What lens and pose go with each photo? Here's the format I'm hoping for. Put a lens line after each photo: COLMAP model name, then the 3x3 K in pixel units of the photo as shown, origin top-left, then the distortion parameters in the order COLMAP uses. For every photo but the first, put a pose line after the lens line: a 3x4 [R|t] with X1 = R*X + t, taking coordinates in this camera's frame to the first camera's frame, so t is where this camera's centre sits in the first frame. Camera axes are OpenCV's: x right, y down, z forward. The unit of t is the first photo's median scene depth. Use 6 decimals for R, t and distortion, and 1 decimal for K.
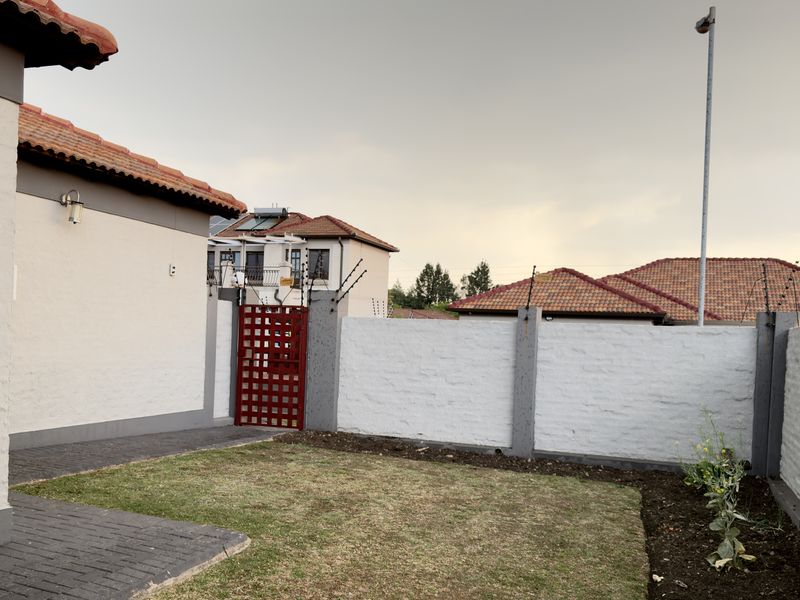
lens RADIAL K [[728.4, 0, 399.0], [0, 728.4, 321.6], [0, 0, 1]] dist [0.049929, -0.009066]
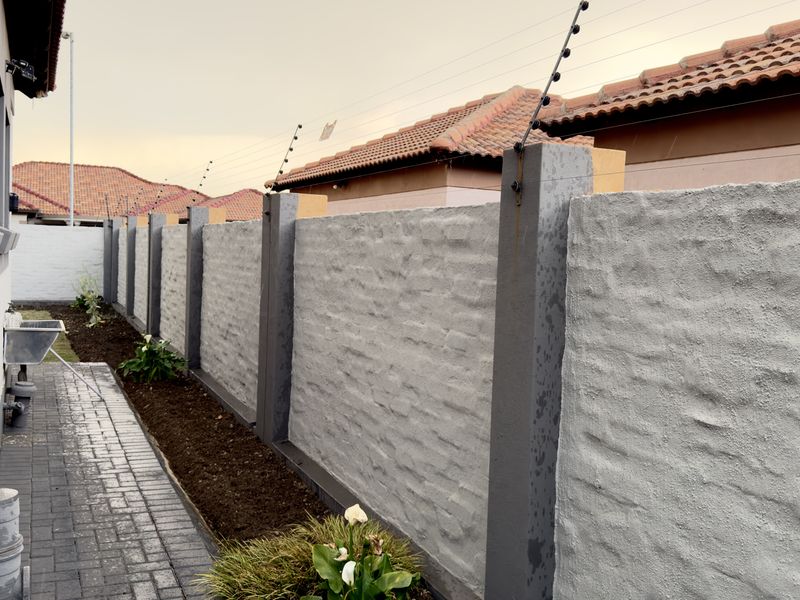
lens RADIAL K [[728.4, 0, 399.0], [0, 728.4, 321.6], [0, 0, 1]] dist [0.049929, -0.009066]
pose [[0.678832, -0.087631, 0.729046, -0.405246], [-0.024792, 0.989552, 0.142027, -0.038864], [-0.733875, -0.114487, 0.669567, -0.864398]]
